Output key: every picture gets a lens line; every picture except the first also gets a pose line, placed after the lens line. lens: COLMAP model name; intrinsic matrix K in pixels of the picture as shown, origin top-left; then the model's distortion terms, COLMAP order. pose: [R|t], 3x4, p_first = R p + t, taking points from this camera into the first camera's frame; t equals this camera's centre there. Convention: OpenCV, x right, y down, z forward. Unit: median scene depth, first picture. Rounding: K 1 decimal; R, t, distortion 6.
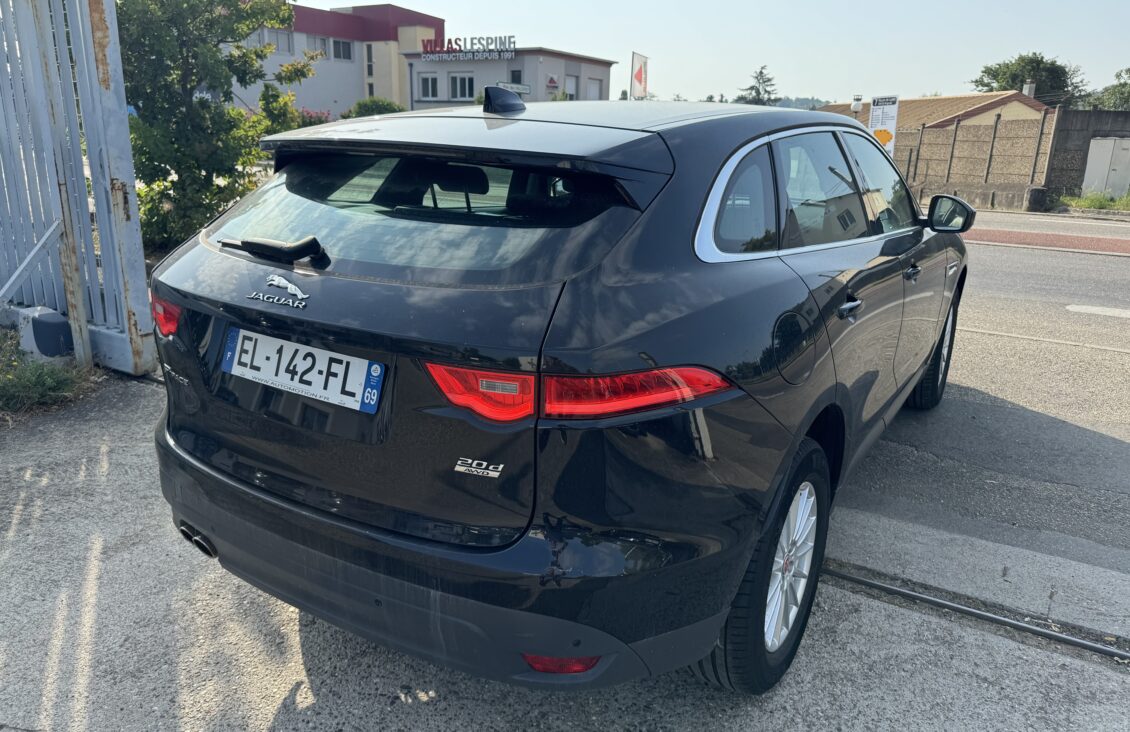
lens RADIAL K [[800.4, 0, 569.5], [0, 800.4, 369.1], [0, 0, 1]] dist [0.014959, -0.015847]
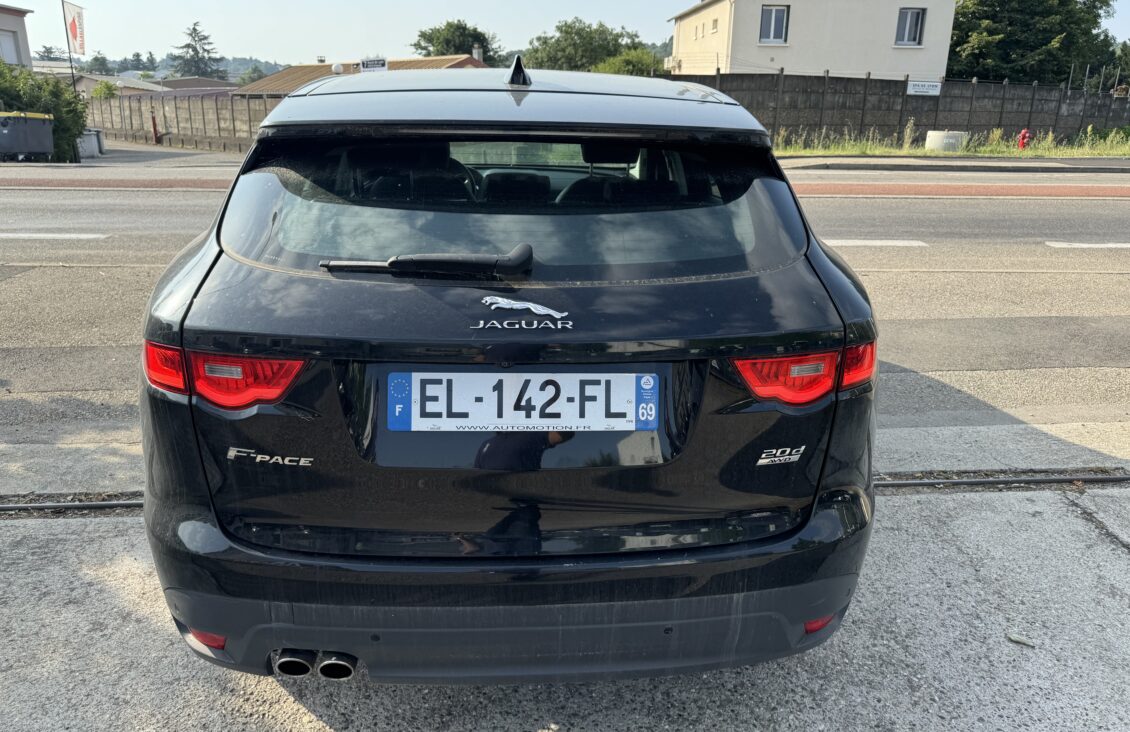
lens RADIAL K [[800.4, 0, 558.8], [0, 800.4, 366.3], [0, 0, 1]] dist [0.014959, -0.015847]
pose [[0.814369, -0.196405, 0.546104, -0.562252], [0.174083, 0.980332, 0.092975, -0.080933], [-0.553624, 0.019351, 0.832542, 0.215848]]
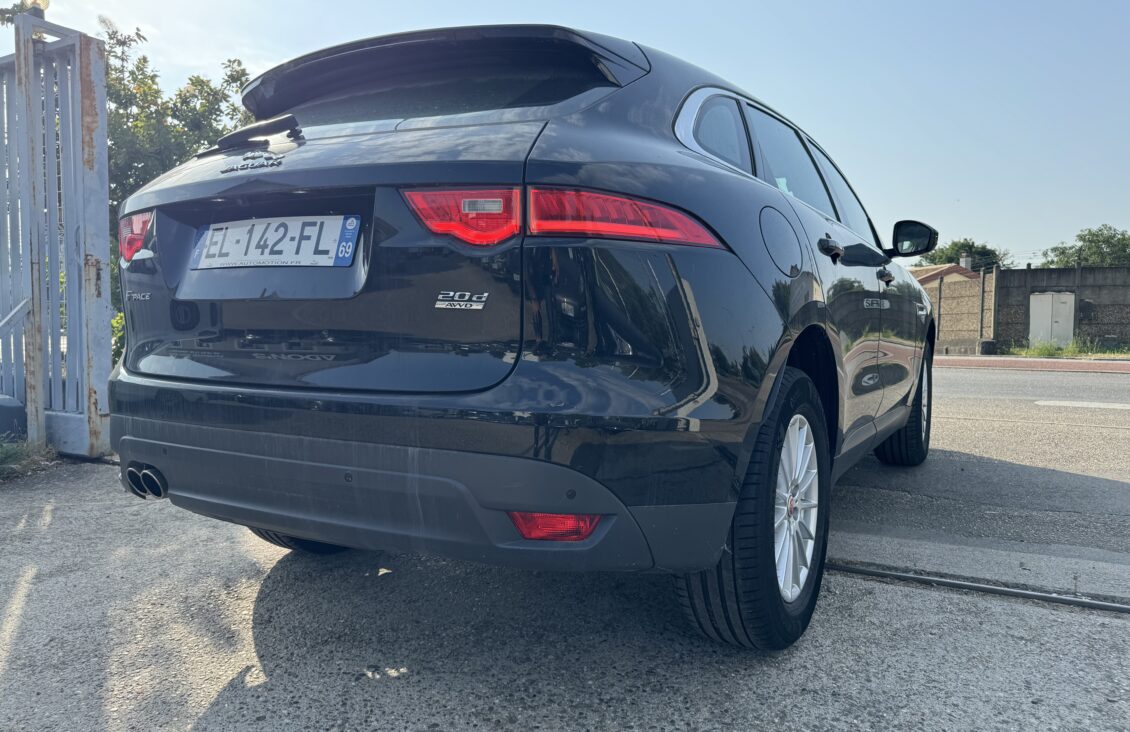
lens RADIAL K [[800.4, 0, 566.5], [0, 800.4, 372.5], [0, 0, 1]] dist [0.014959, -0.015847]
pose [[0.999107, -0.023776, 0.034939, -0.016216], [0.030960, 0.974515, -0.222176, 0.275300], [-0.028766, 0.223059, 0.974380, 0.069141]]
